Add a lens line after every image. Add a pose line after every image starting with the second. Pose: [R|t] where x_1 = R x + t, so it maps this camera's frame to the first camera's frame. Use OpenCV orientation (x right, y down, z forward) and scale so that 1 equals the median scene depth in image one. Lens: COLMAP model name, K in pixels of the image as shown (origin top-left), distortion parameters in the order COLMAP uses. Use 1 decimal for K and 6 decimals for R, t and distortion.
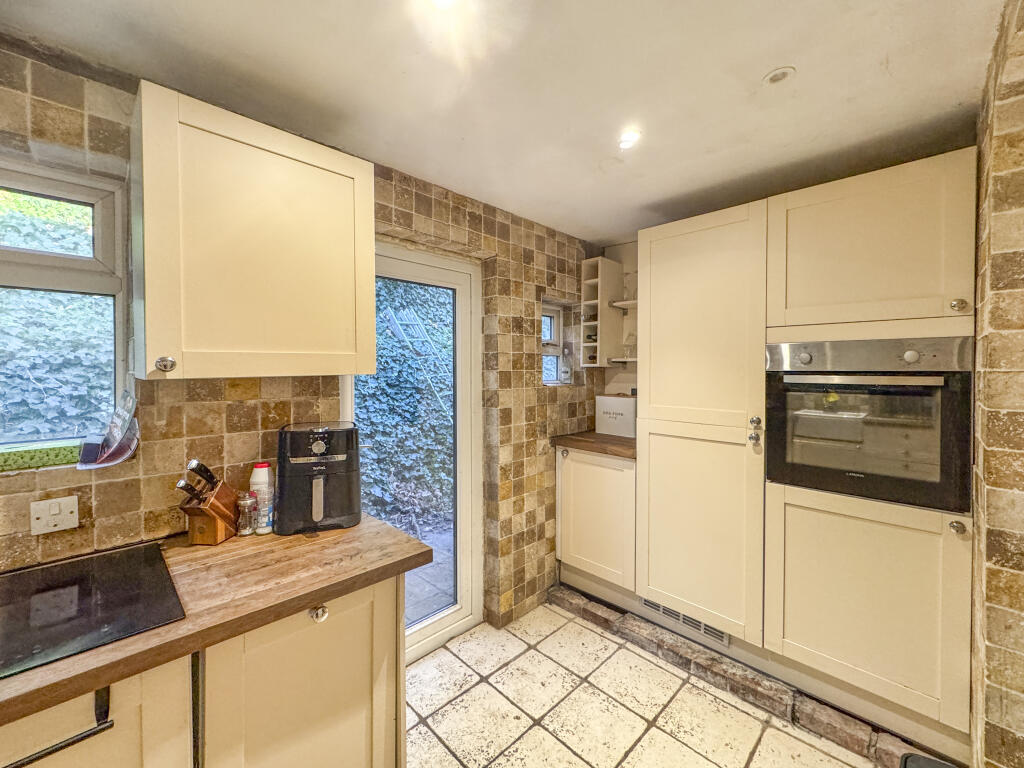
lens RADIAL K [[415.5, 0, 514.8], [0, 415.5, 374.3], [0, 0, 1]] dist [0.000560, 0.000078]
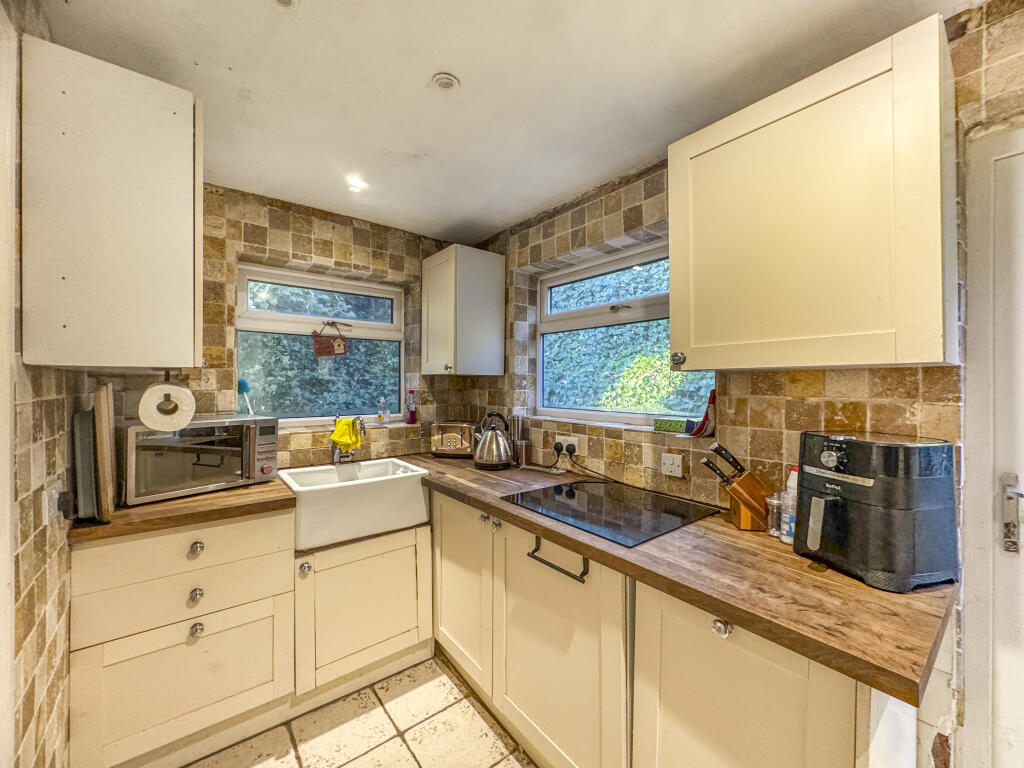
lens RADIAL K [[410.1, 0, 512.4], [0, 410.1, 381.7], [0, 0, 1]] dist [0.000478, 0.000029]
pose [[-0.121919, -0.003208, -0.992535, 0.378443], [-0.016692, 0.999860, -0.001182, 0.046357], [0.992400, 0.016424, -0.121956, 0.540707]]
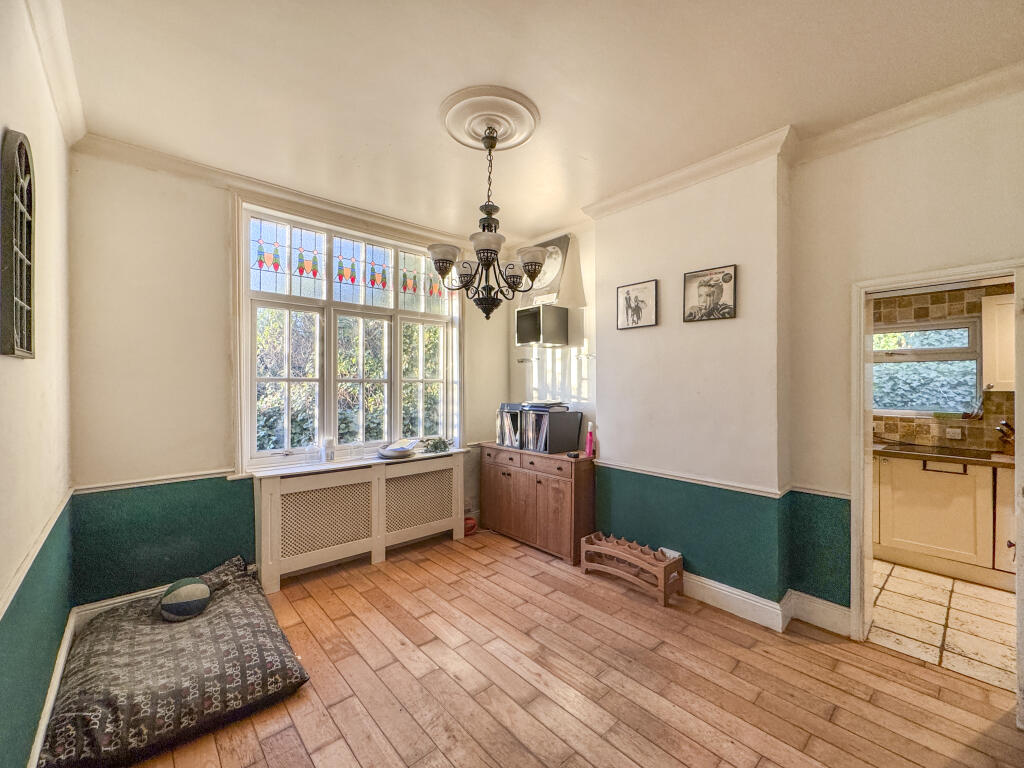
lens RADIAL K [[410.1, 0, 512.4], [0, 410.1, 381.7], [0, 0, 1]] dist [0.000478, 0.000029]
pose [[-0.083640, -0.007513, -0.996468, 2.044999], [-0.014802, 0.999871, -0.006296, 0.011184], [0.996386, 0.014223, -0.083741, -1.865967]]
